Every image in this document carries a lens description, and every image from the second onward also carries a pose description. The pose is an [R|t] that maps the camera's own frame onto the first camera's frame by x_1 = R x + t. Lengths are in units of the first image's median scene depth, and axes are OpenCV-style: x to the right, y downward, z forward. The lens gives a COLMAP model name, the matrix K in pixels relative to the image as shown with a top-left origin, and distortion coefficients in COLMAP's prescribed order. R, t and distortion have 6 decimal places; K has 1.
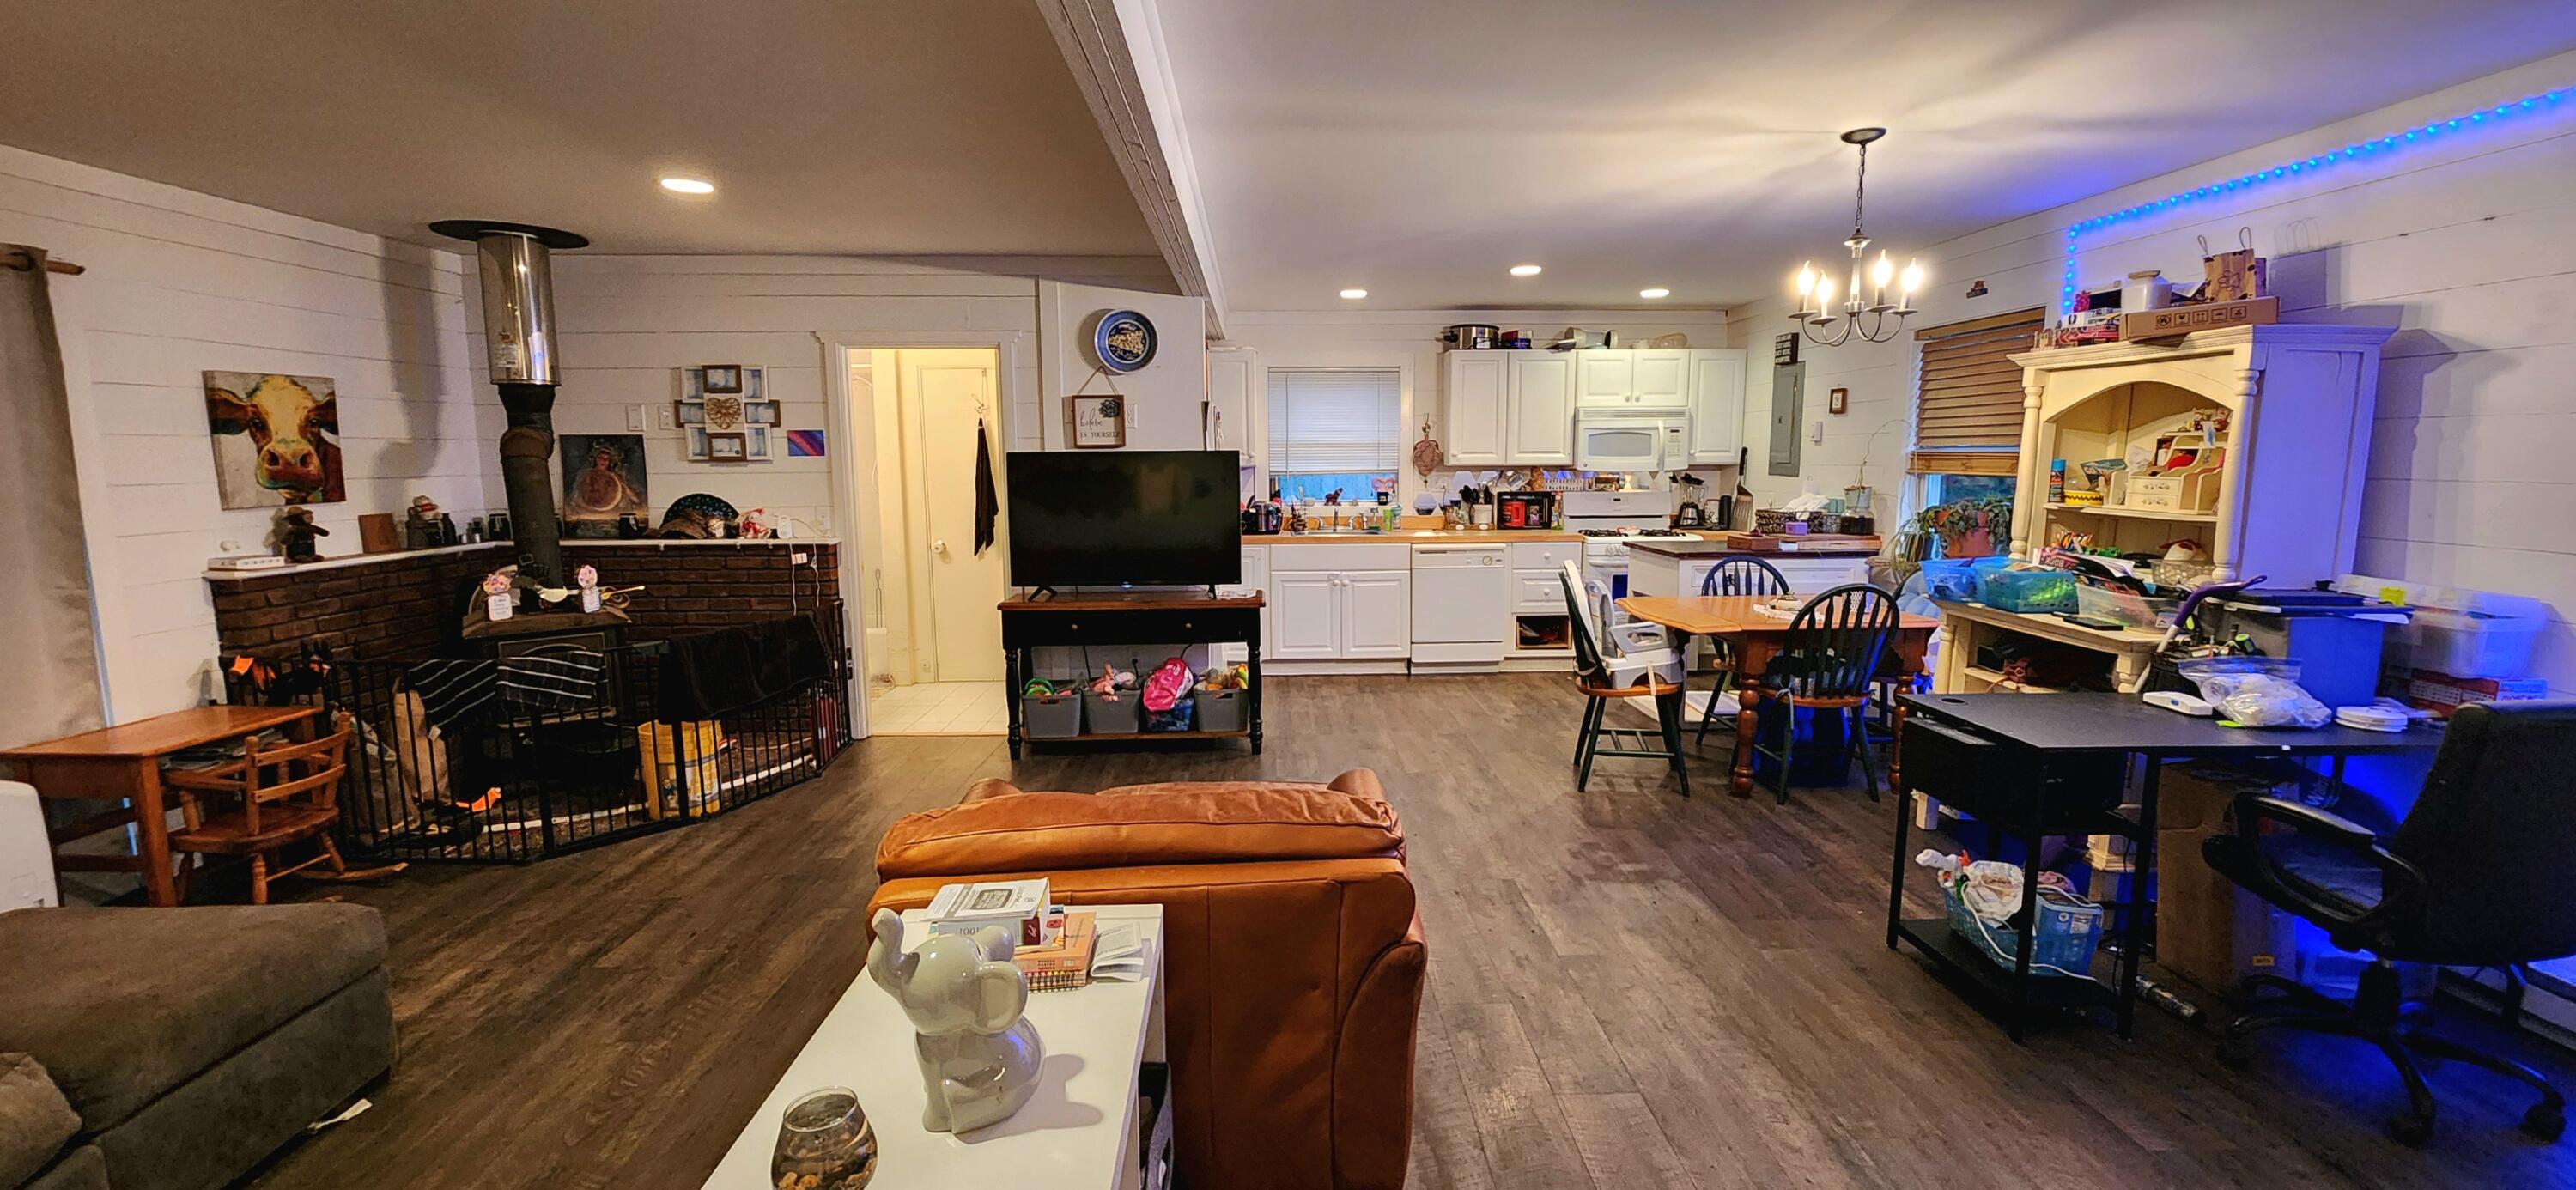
lens RADIAL K [[1046.5, 0, 1297.6], [0, 1046.5, 592.1], [0, 0, 1]] dist [-0.000414, -0.000141]
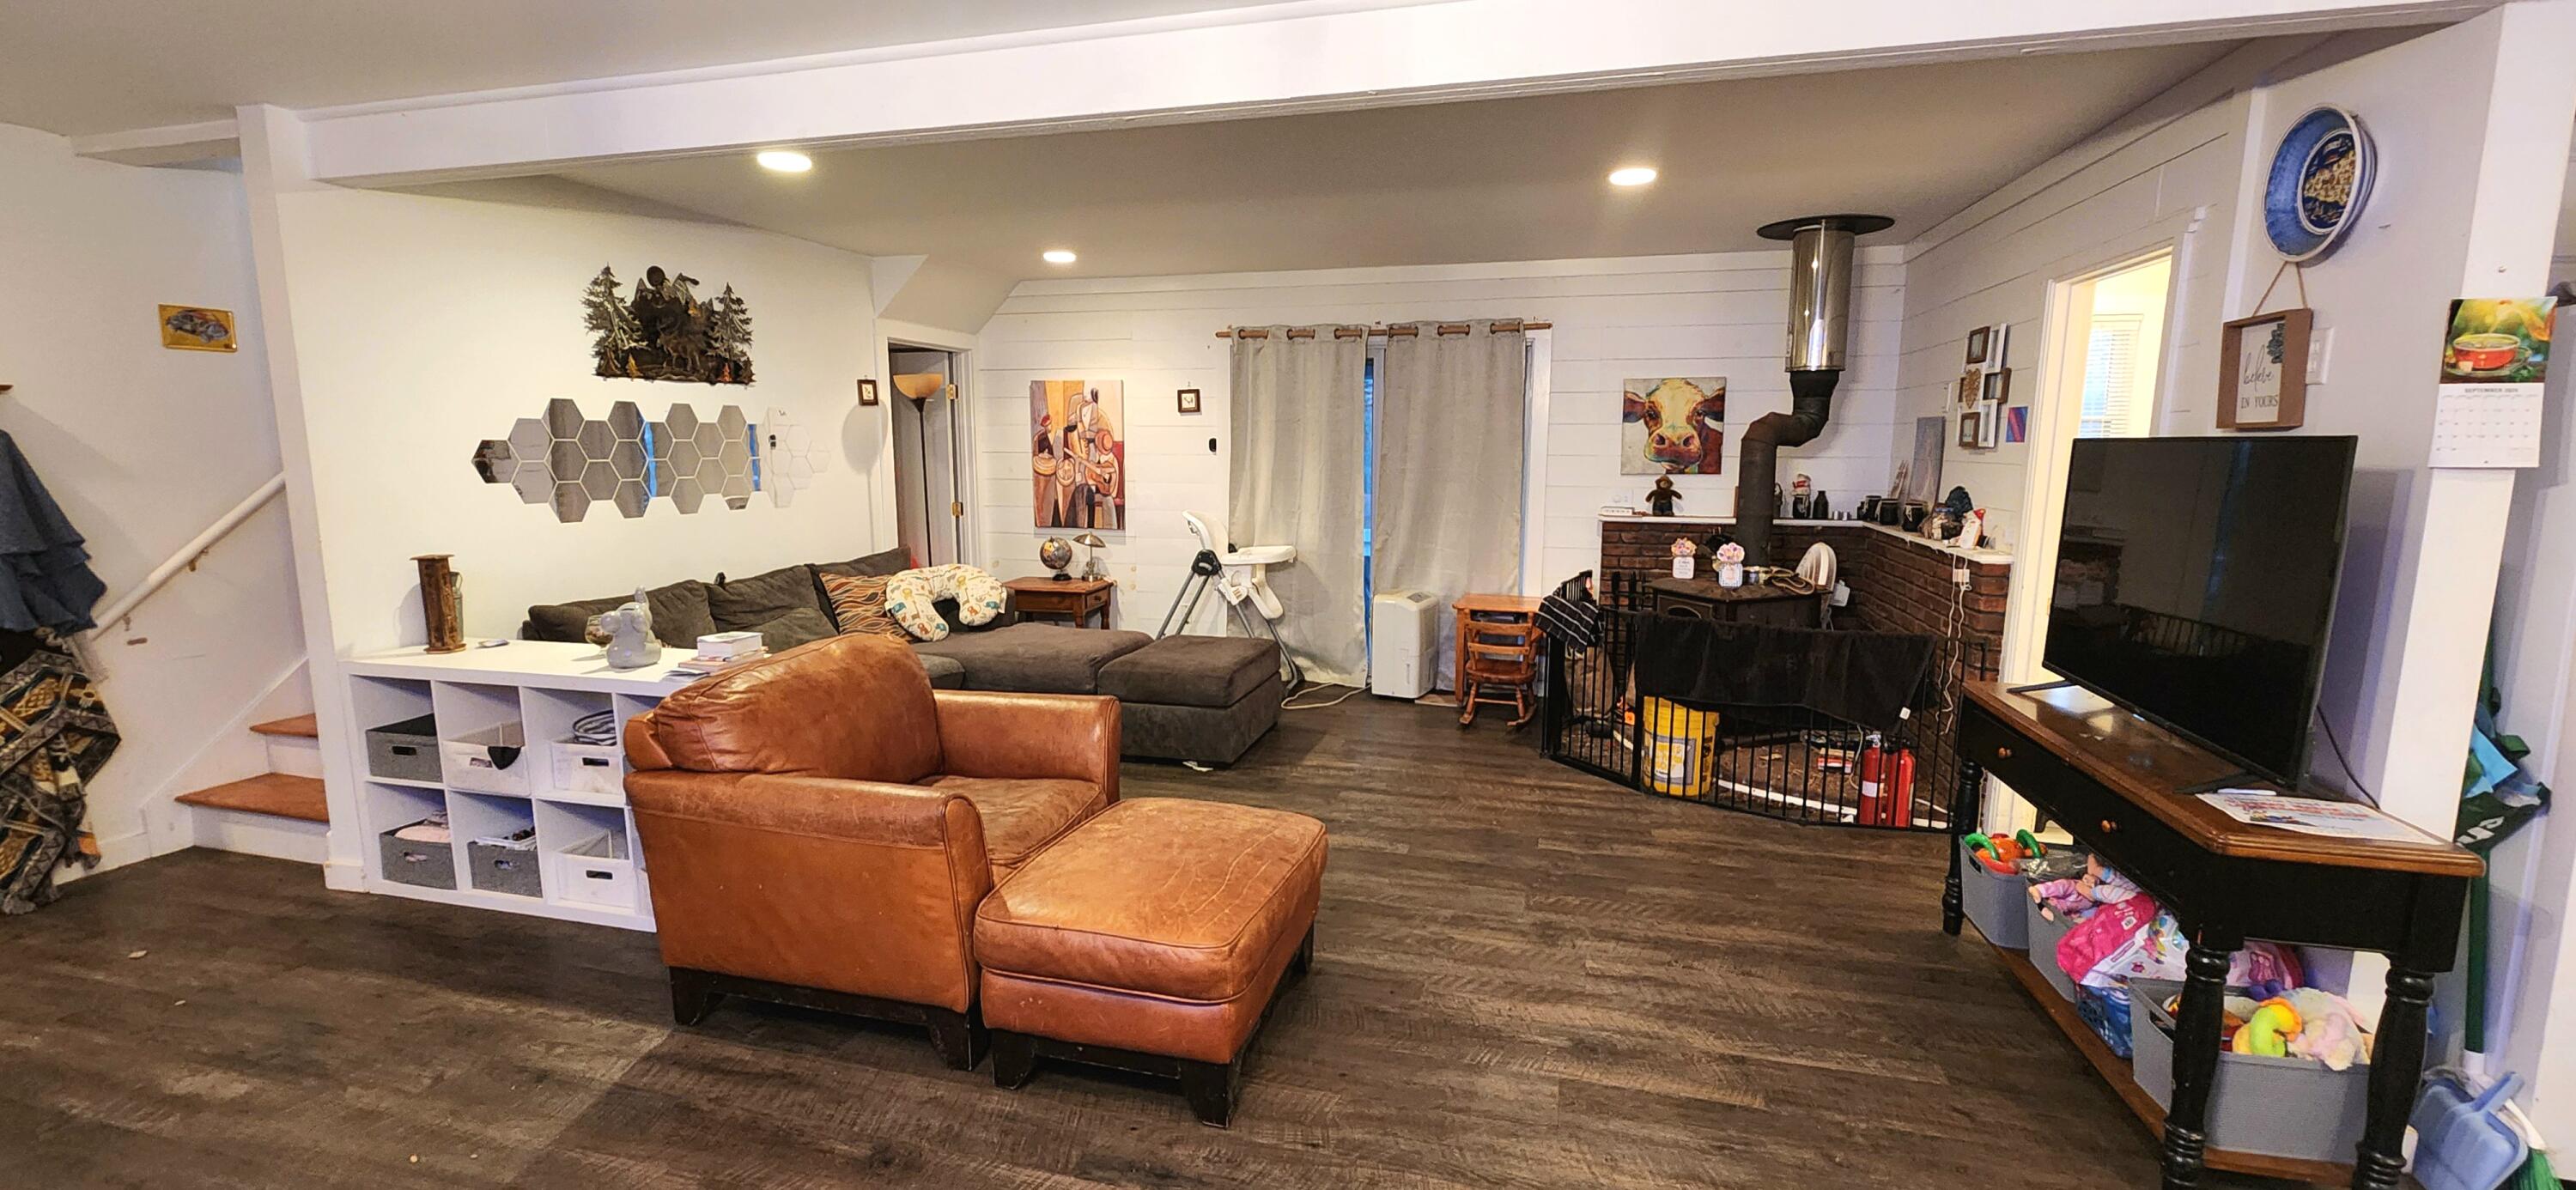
lens RADIAL K [[1046.5, 0, 1297.6], [0, 1046.5, 592.1], [0, 0, 1]] dist [-0.000414, -0.000141]
pose [[-0.287295, 0.142835, -0.947132, 0.483624], [-0.132066, 0.973468, 0.186867, -0.122739], [0.948694, 0.178770, -0.260809, 0.912000]]
